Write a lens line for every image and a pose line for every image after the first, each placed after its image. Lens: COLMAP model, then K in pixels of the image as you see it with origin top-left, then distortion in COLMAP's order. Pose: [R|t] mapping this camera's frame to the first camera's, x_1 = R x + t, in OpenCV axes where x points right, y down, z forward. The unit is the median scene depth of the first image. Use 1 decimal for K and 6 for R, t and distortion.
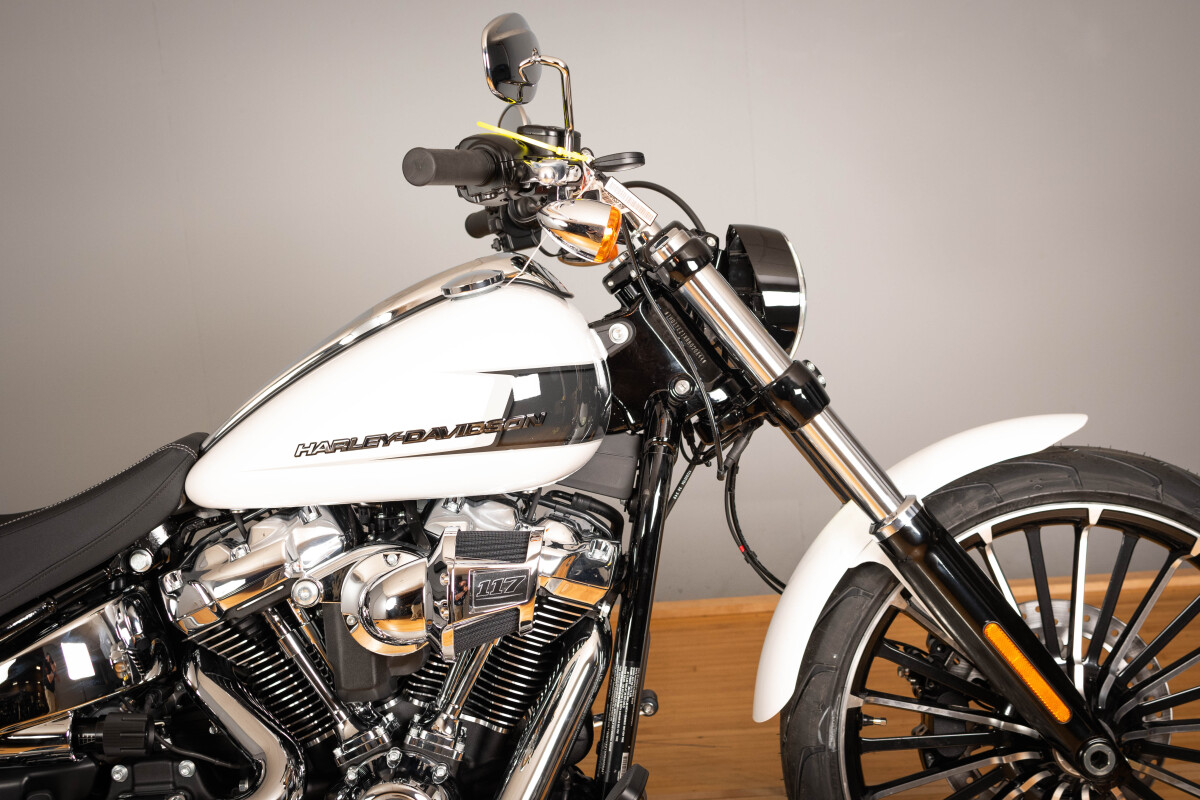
lens RADIAL K [[1790.9, 0, 600.0], [0, 1790.9, 400.0], [0, 0, 1]] dist [0.001421, -0.008177]
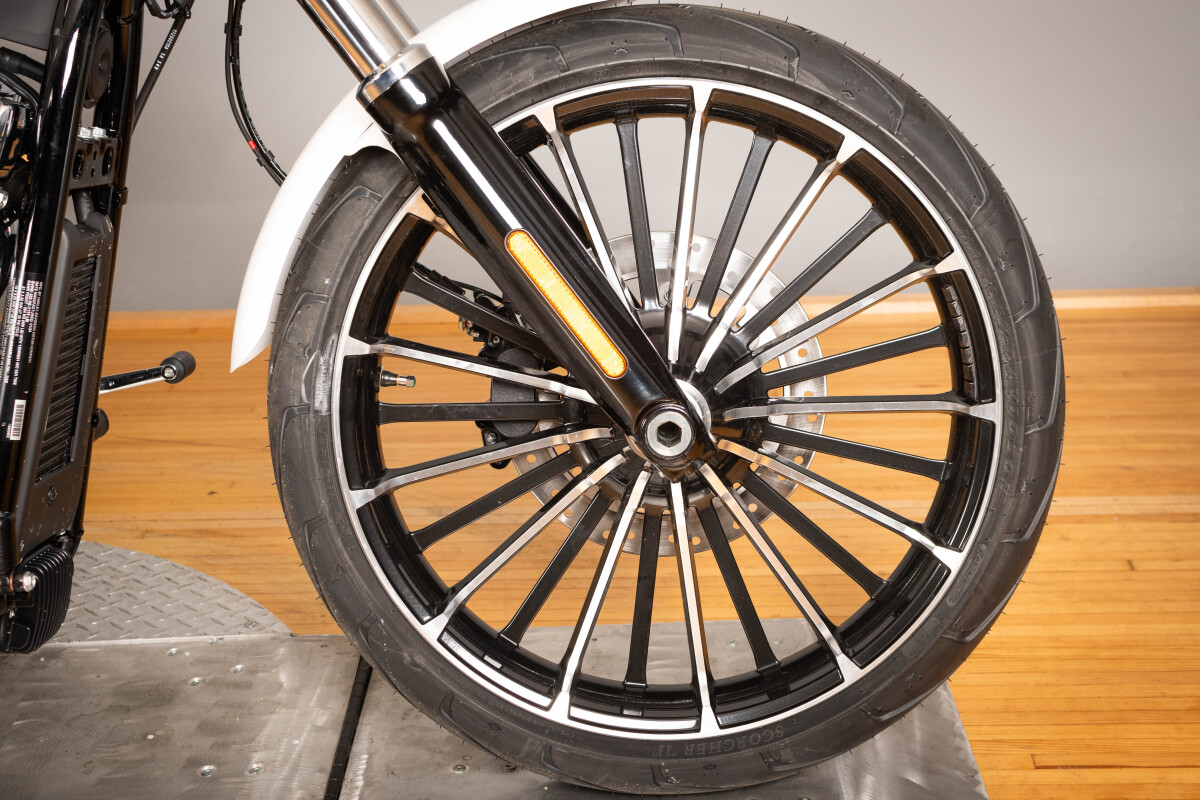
lens RADIAL K [[1790.9, 0, 600.0], [0, 1790.9, 400.0], [0, 0, 1]] dist [0.001421, -0.008177]
pose [[0.999020, 0.044249, -0.000448, 0.242270], [-0.043916, 0.992653, 0.112747, 0.104951], [0.005434, -0.112616, 0.993624, 0.287424]]
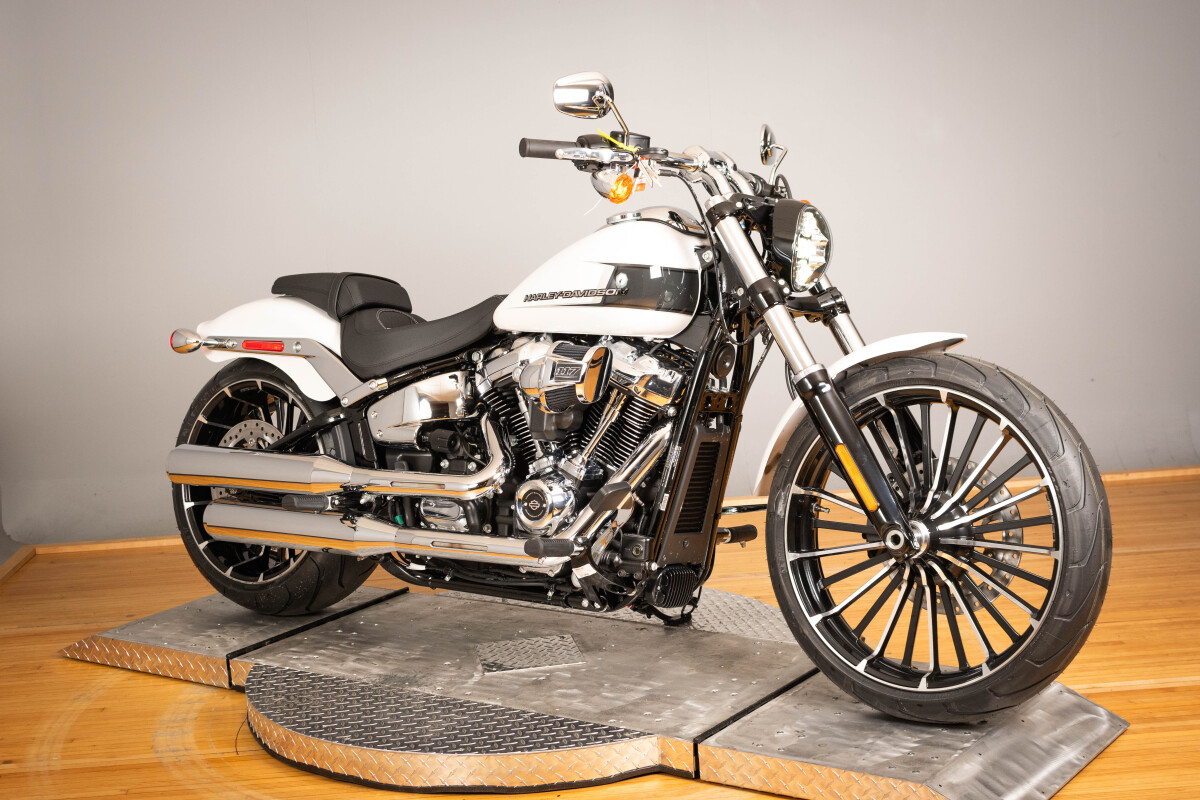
lens RADIAL K [[1790.9, 0, 600.0], [0, 1790.9, 400.0], [0, 0, 1]] dist [0.001421, -0.008177]
pose [[0.784136, 0.125097, -0.607850, 0.993791], [-0.132790, 0.990609, 0.032569, 0.057285], [0.606216, 0.055178, 0.793383, -0.423129]]
